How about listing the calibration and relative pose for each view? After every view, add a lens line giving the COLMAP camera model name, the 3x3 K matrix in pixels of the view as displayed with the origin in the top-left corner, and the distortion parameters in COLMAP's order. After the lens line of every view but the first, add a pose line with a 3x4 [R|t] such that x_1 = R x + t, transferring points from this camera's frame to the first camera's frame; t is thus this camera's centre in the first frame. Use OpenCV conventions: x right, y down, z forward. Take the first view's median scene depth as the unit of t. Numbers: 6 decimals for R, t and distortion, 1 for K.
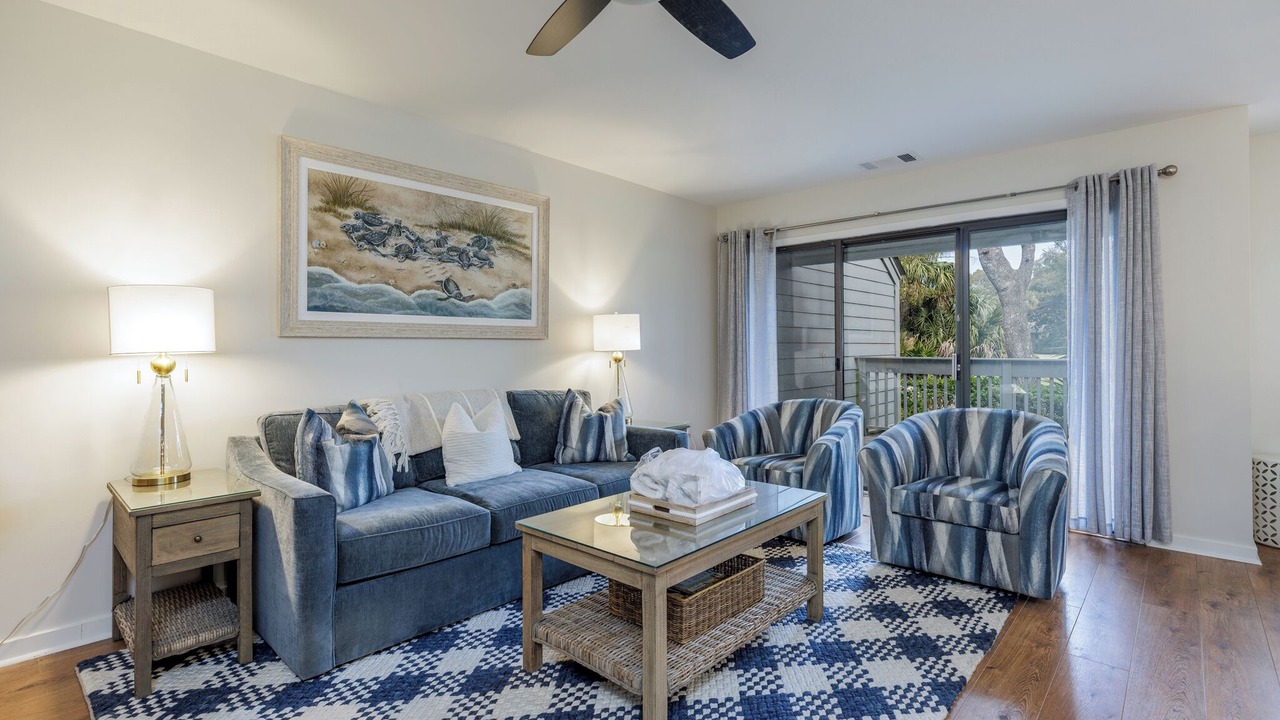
lens RADIAL K [[602.8, 0, 648.5], [0, 602.8, 337.2], [0, 0, 1]] dist [-0.004763, -0.000905]
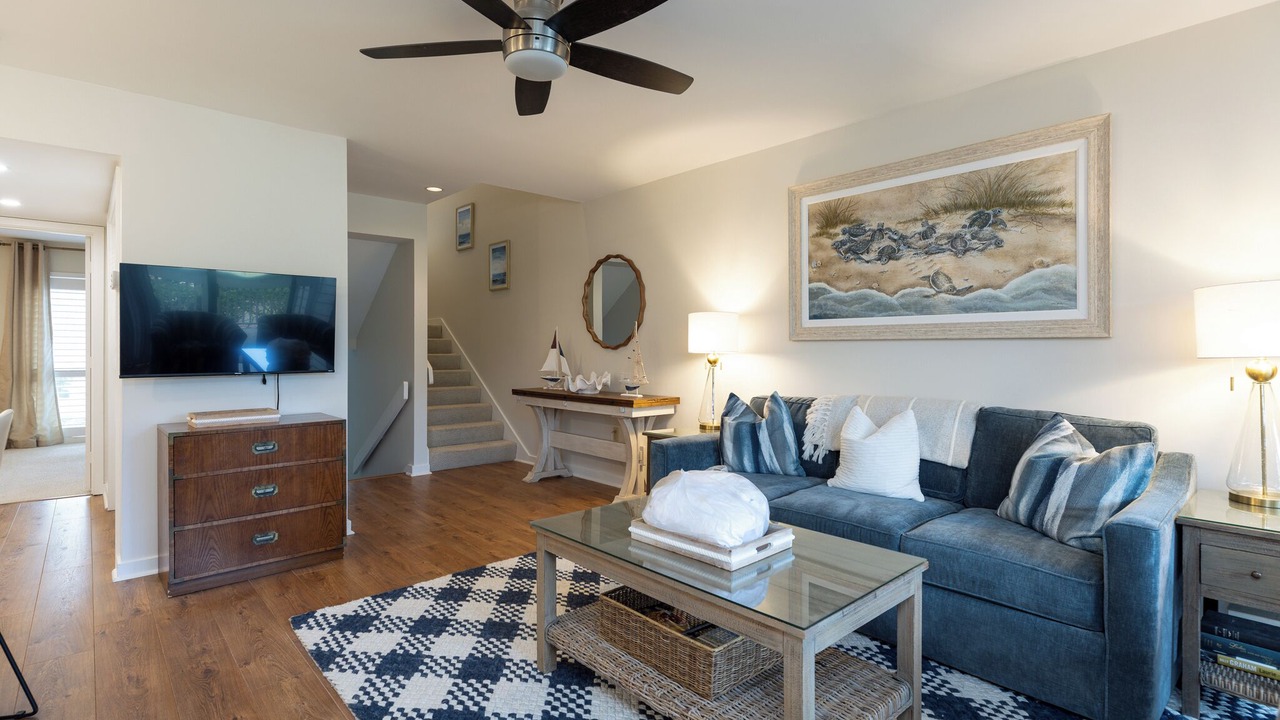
lens RADIAL K [[602.8, 0, 645.7], [0, 602.8, 354.6], [0, 0, 1]] dist [-0.004763, -0.000905]
pose [[-0.107604, 0.009854, -0.994145, 0.633268], [0.012243, 0.999888, 0.008586, 0.012331], [0.994118, -0.011247, -0.107713, 0.709638]]
